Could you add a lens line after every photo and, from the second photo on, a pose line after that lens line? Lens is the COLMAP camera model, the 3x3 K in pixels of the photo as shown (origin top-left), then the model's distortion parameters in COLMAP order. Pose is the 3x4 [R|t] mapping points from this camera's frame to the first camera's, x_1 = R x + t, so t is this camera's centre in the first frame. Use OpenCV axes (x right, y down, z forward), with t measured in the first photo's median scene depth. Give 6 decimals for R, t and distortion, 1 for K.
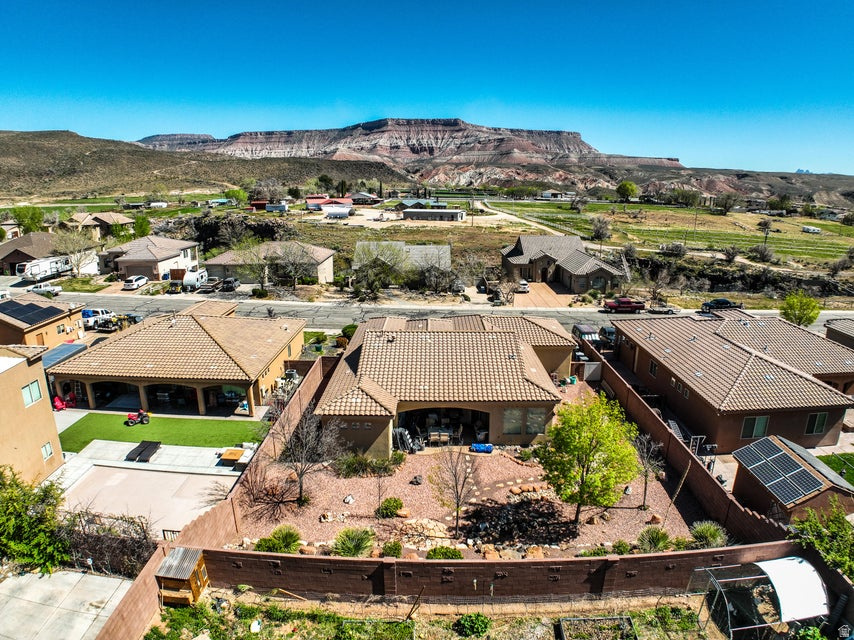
lens RADIAL K [[529.9, 0, 431.7], [0, 529.9, 317.8], [0, 0, 1]] dist [-0.176686, 0.026314]
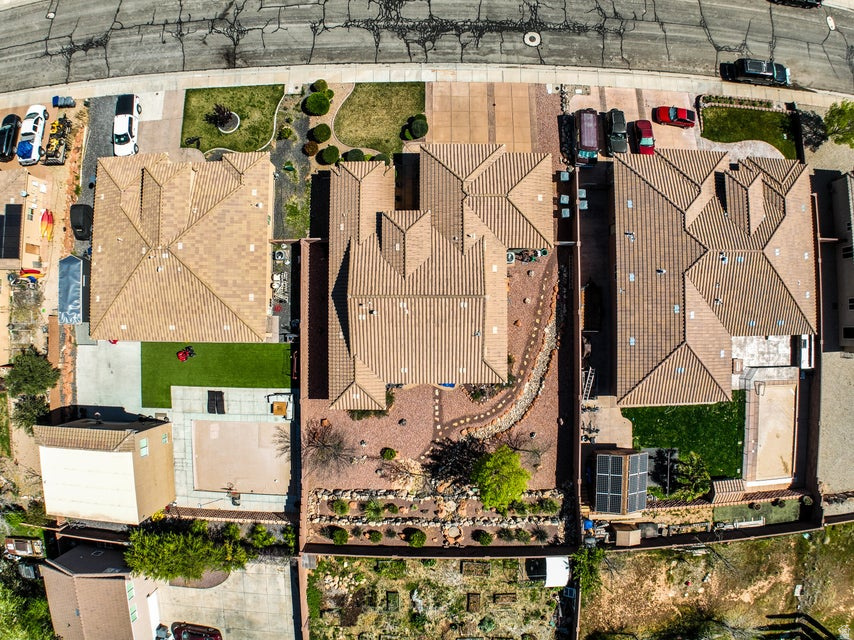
lens RADIAL K [[529.9, 0, 431.7], [0, 529.9, 317.8], [0, 0, 1]] dist [-0.176686, 0.026314]
pose [[0.999966, -0.004795, -0.006751, 0.056606], [0.007779, 0.264671, 0.964308, -1.051414], [-0.002837, -0.964327, 0.264699, 0.702769]]
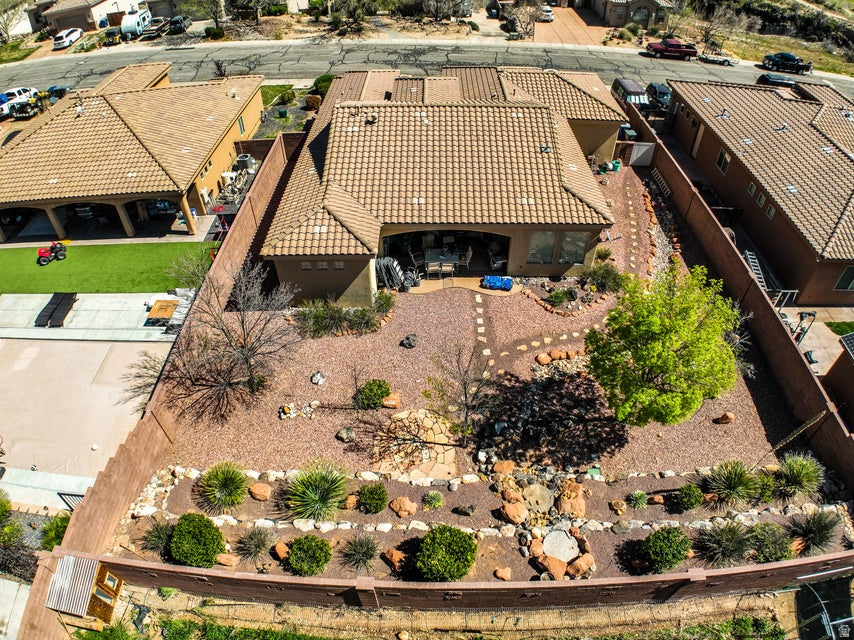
lens RADIAL K [[529.9, 0, 431.7], [0, 529.9, 317.8], [0, 0, 1]] dist [-0.176686, 0.026314]
pose [[0.999977, -0.005601, -0.003892, 0.004434], [0.006795, 0.867079, 0.498124, -0.071579], [0.000585, -0.498139, 0.867097, 0.291566]]
